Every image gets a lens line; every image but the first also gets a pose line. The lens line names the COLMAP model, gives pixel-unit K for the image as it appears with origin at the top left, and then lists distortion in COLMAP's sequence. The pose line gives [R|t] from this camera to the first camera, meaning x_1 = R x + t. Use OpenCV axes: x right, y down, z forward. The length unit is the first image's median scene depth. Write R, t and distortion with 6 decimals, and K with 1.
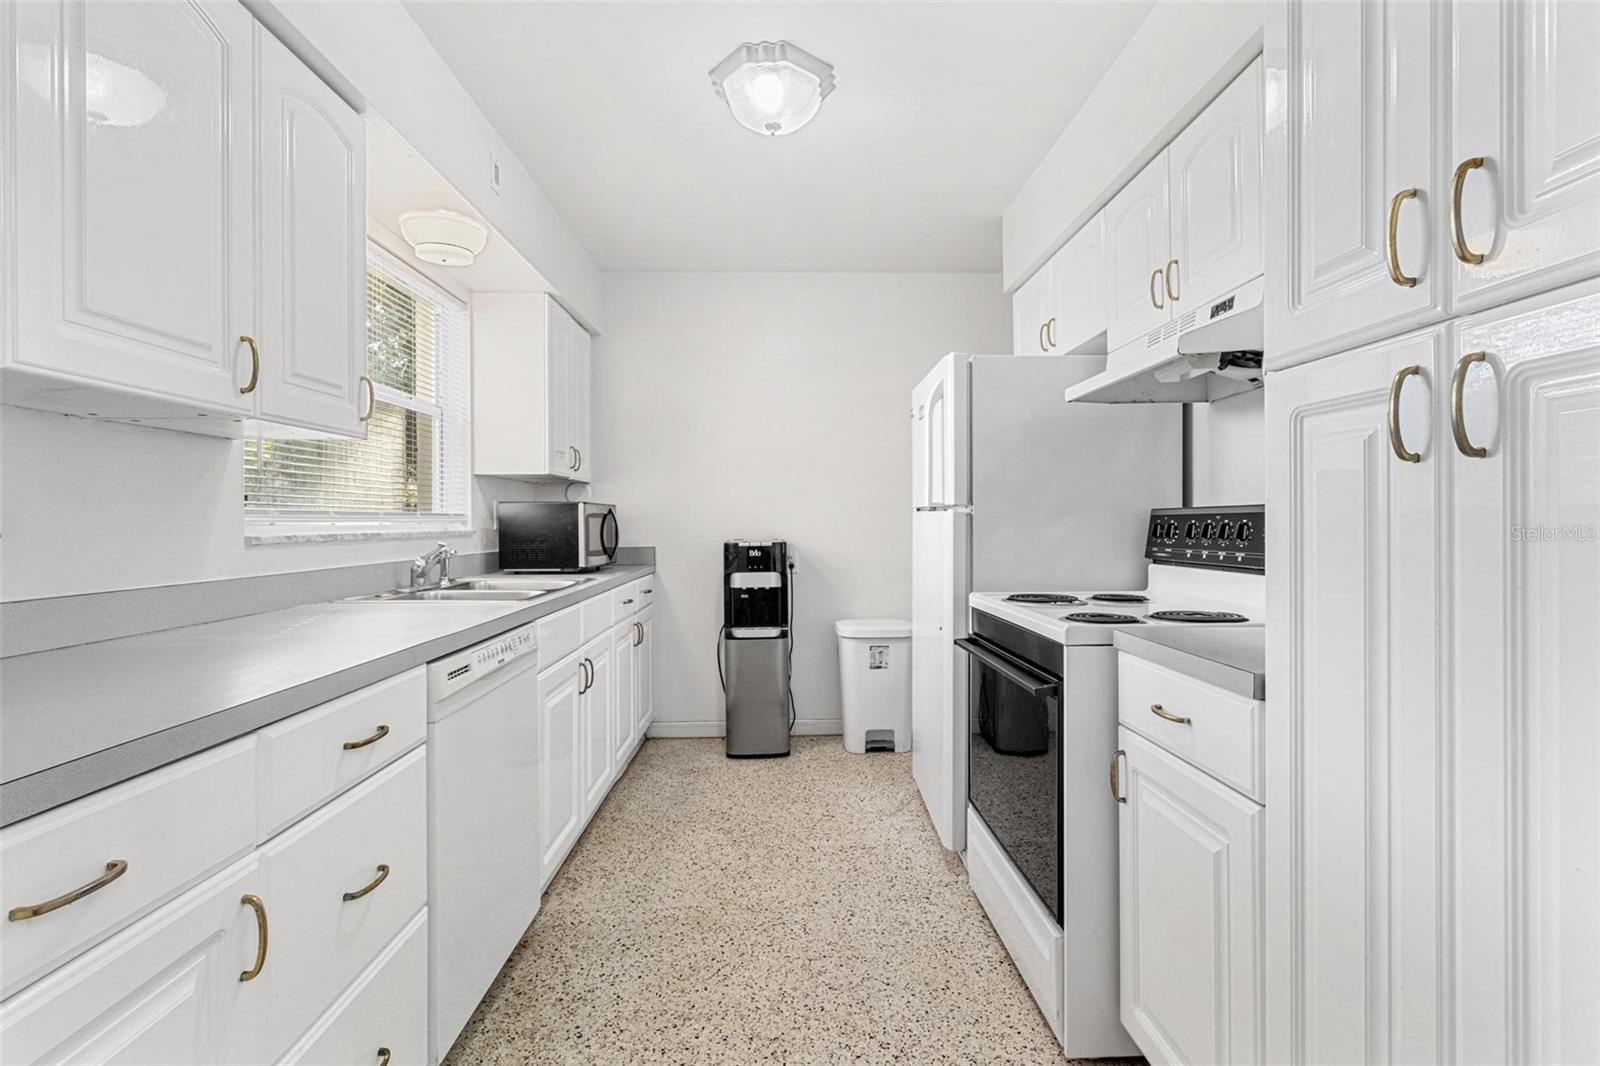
lens RADIAL K [[754.4, 0, 810.4], [0, 754.4, 529.3], [0, 0, 1]] dist [0.010830, -0.000833]
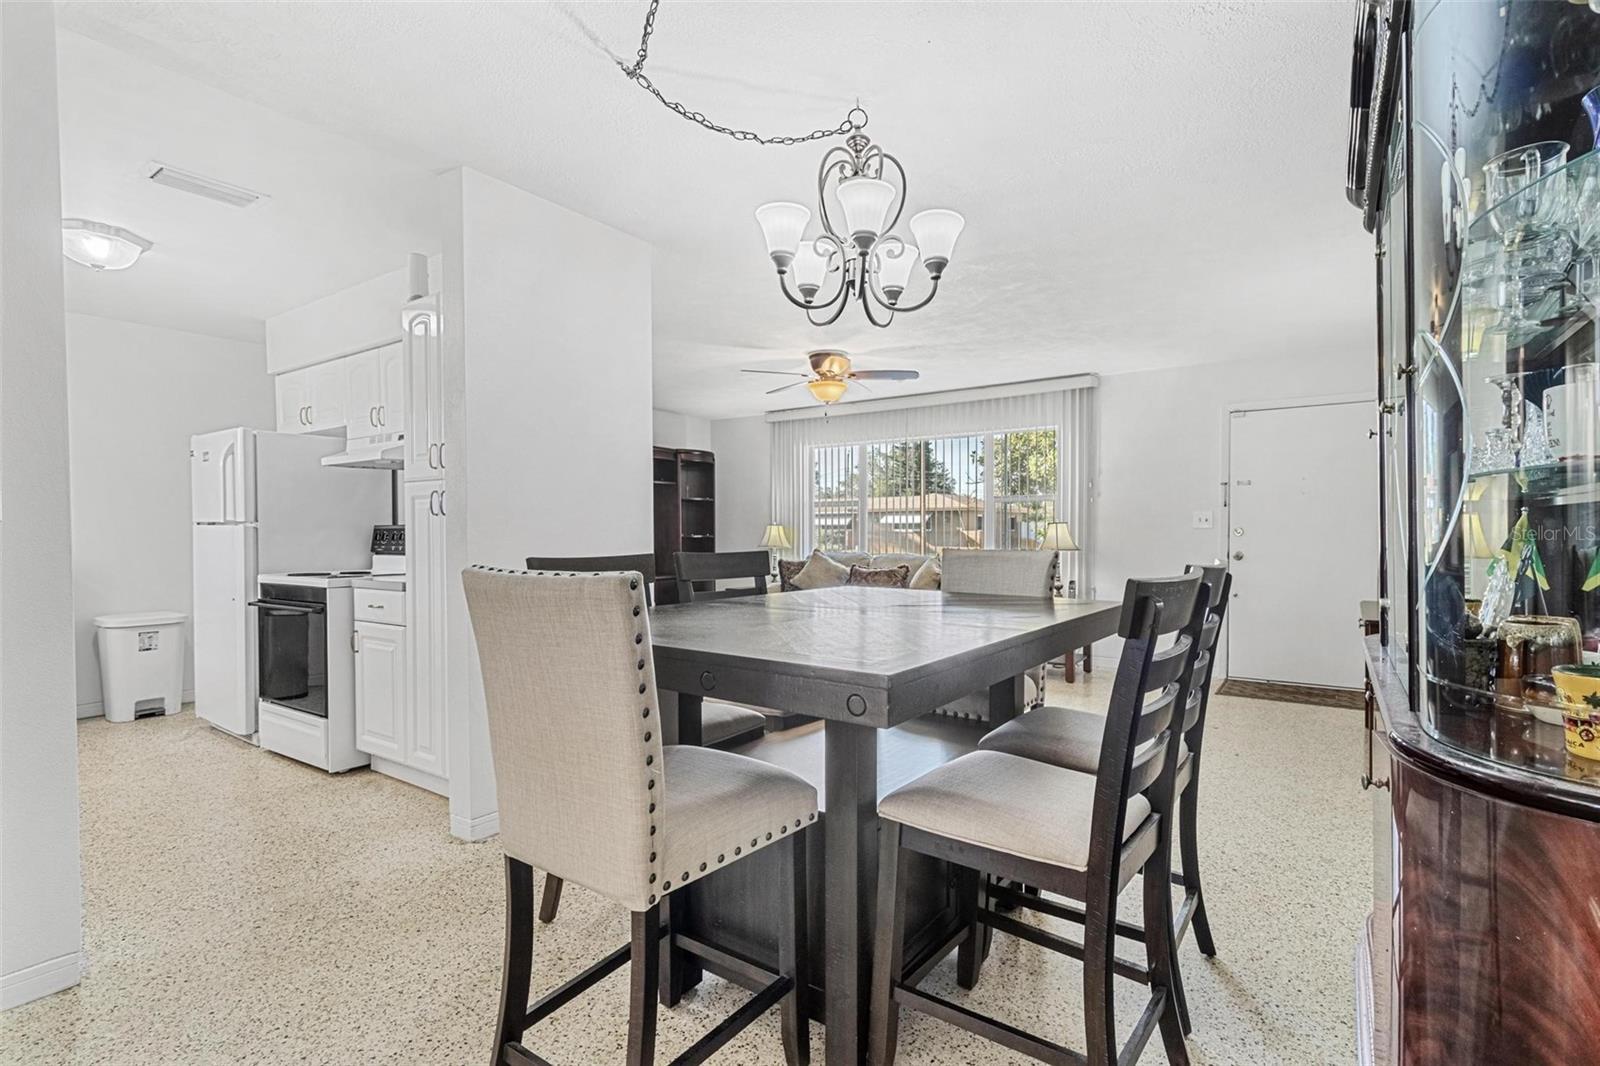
lens RADIAL K [[754.4, 0, 807.3], [0, 754.4, 545.7], [0, 0, 1]] dist [0.010830, -0.000833]
pose [[0.607401, -0.010710, 0.794323, -0.367118], [0.006096, 0.999943, 0.008821, 0.011926], [-0.794372, -0.000516, 0.607431, -0.939469]]
